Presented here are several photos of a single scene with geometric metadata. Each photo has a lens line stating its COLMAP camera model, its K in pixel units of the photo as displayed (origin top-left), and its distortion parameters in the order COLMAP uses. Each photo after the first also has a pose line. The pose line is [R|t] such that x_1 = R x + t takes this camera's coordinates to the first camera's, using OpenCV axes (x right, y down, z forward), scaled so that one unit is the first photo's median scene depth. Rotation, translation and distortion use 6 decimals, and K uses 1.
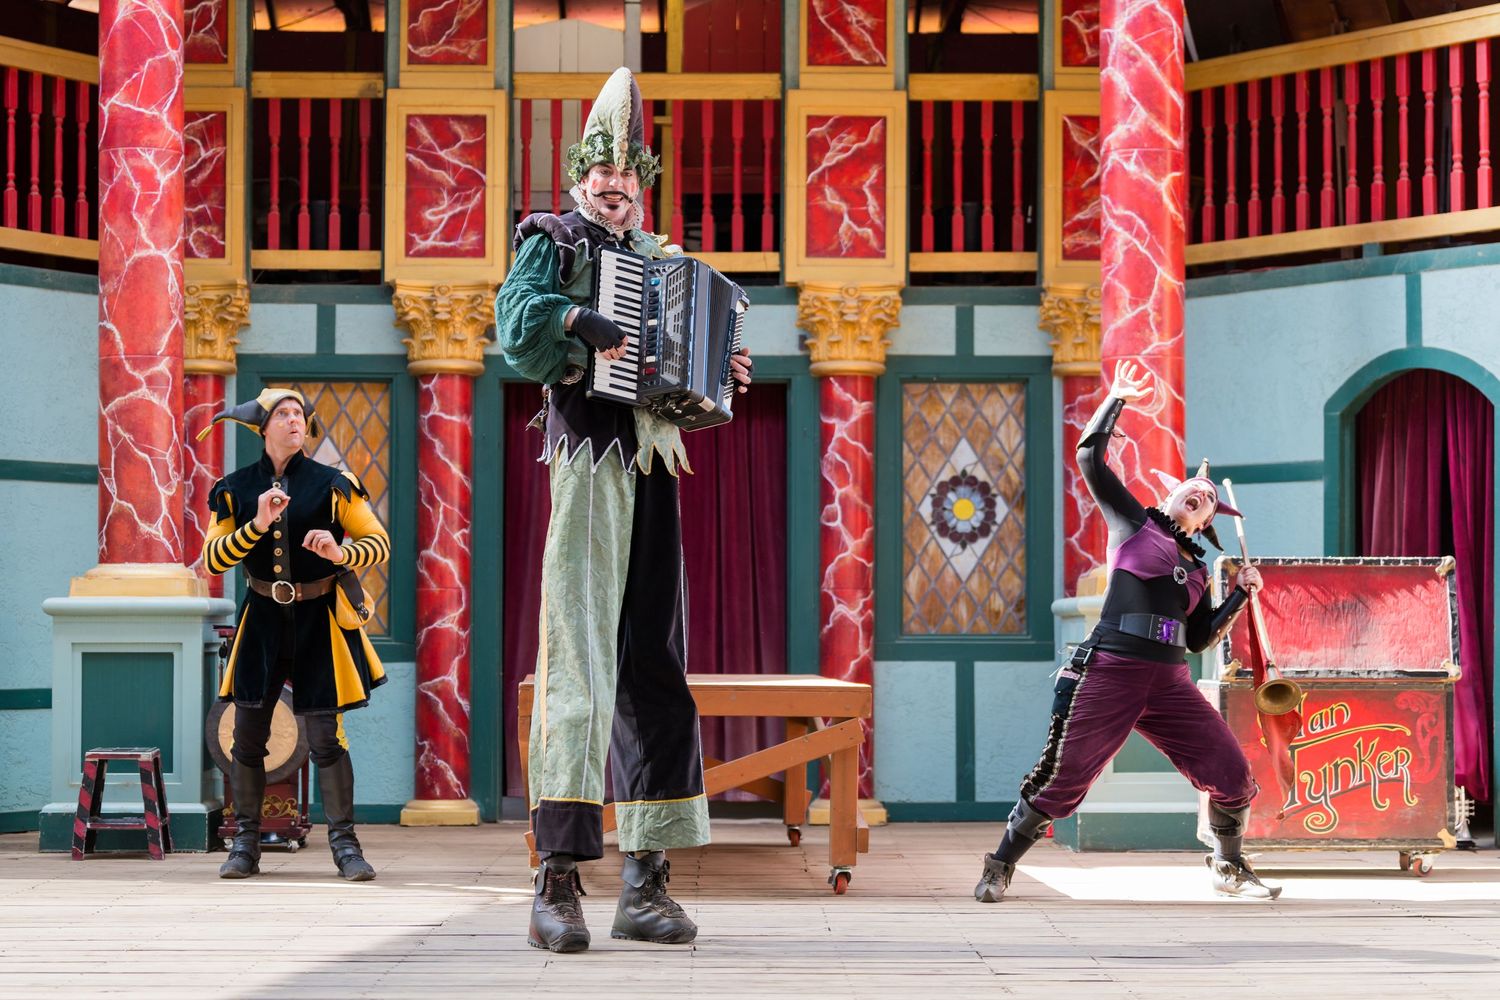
lens RADIAL K [[2995.3, 0, 748.4], [0, 2995.3, 499.1], [0, 0, 1]] dist [-0.005576, 0.000000]
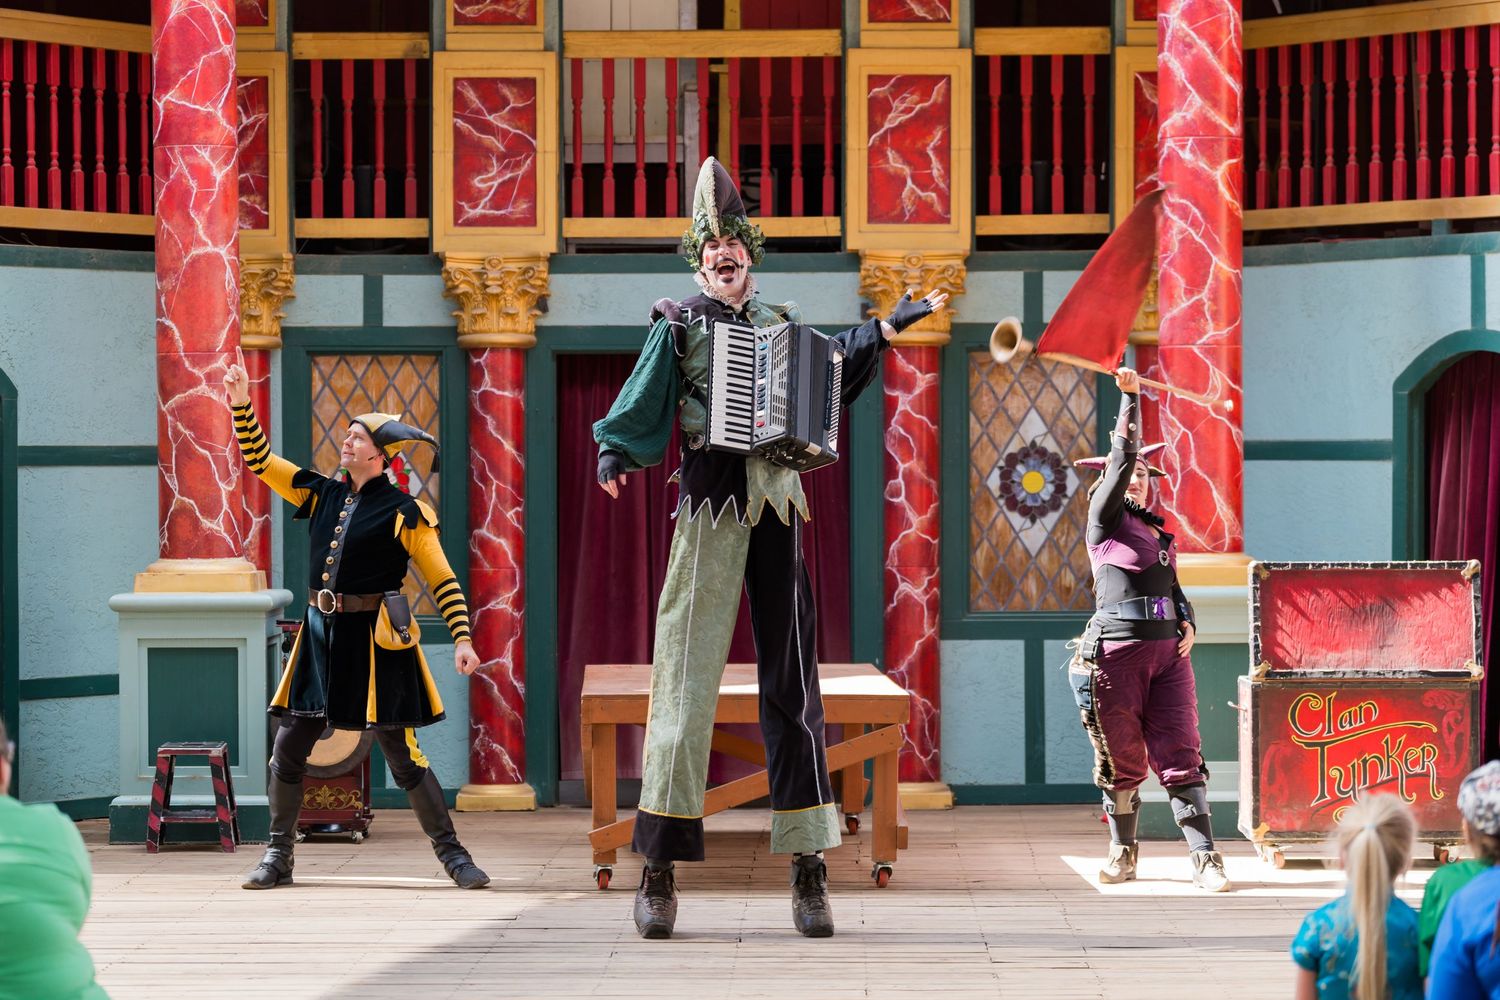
lens RADIAL K [[4213.3, 0, 747.1], [0, 4213.3, 503.3], [0, 0, 1]] dist [0.000476, 0.000000]
pose [[0.999555, -0.005268, -0.029372, 0.019897], [0.006731, 0.998730, 0.049927, -0.059048], [0.029071, -0.050103, 0.998321, -0.364372]]
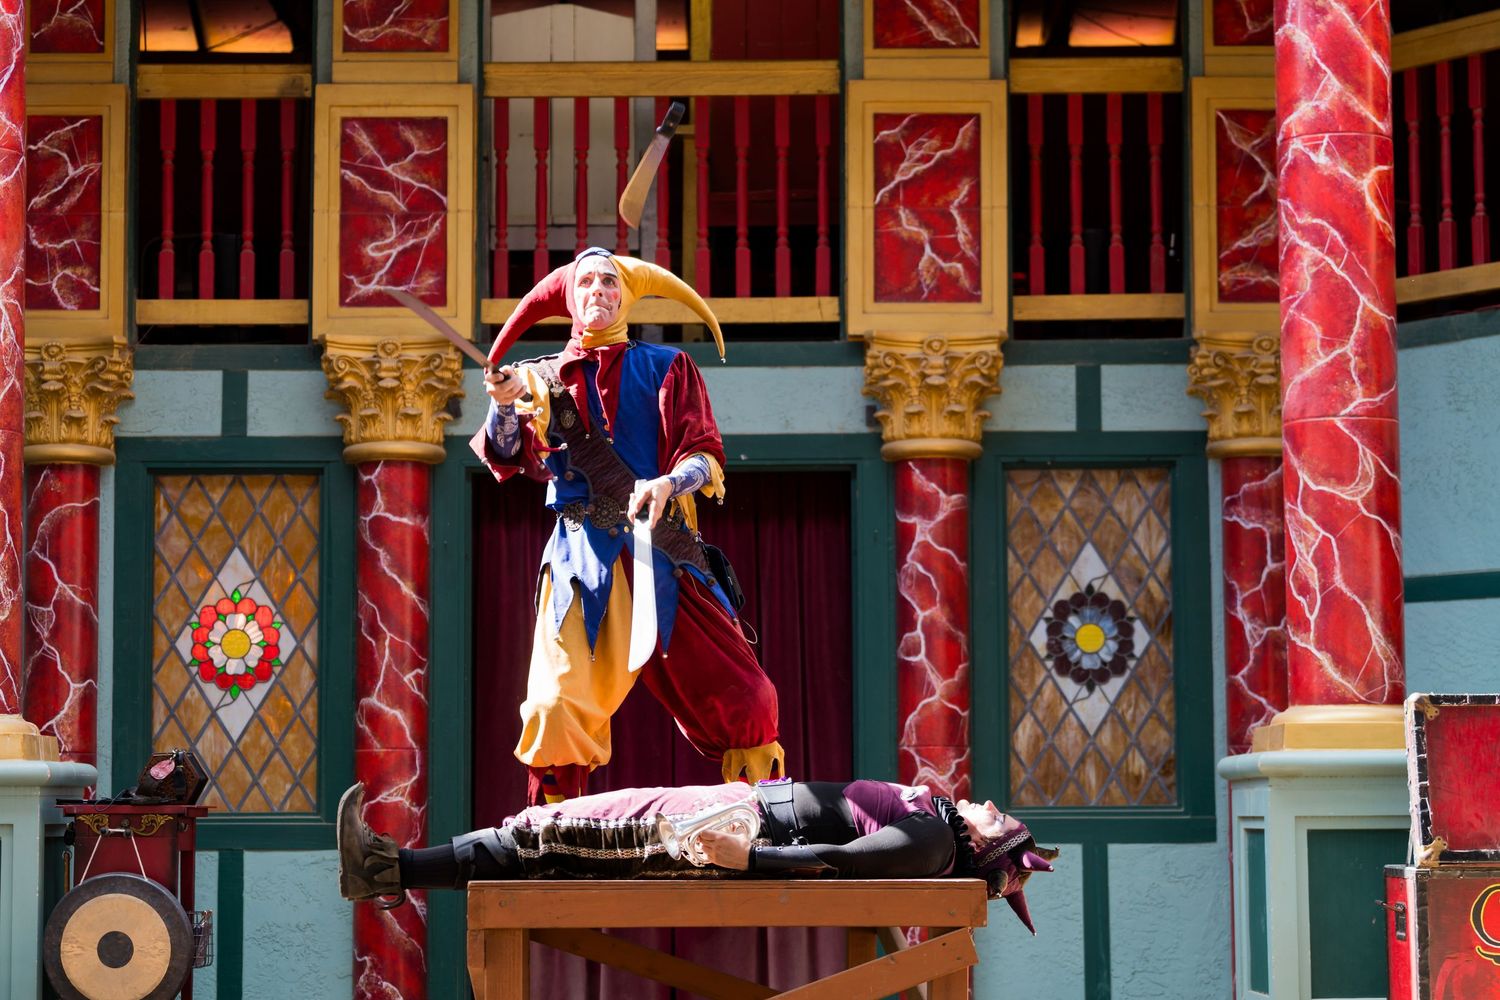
lens RADIAL K [[3396.4, 0, 741.9], [0, 3396.4, 474.5], [0, 0, 1]] dist [0.036671, 0.000000]
pose [[0.999749, -0.008381, -0.020761, 0.003368], [0.007220, 0.998439, -0.055382, 0.009132], [0.021192, 0.055218, 0.998249, 0.156074]]
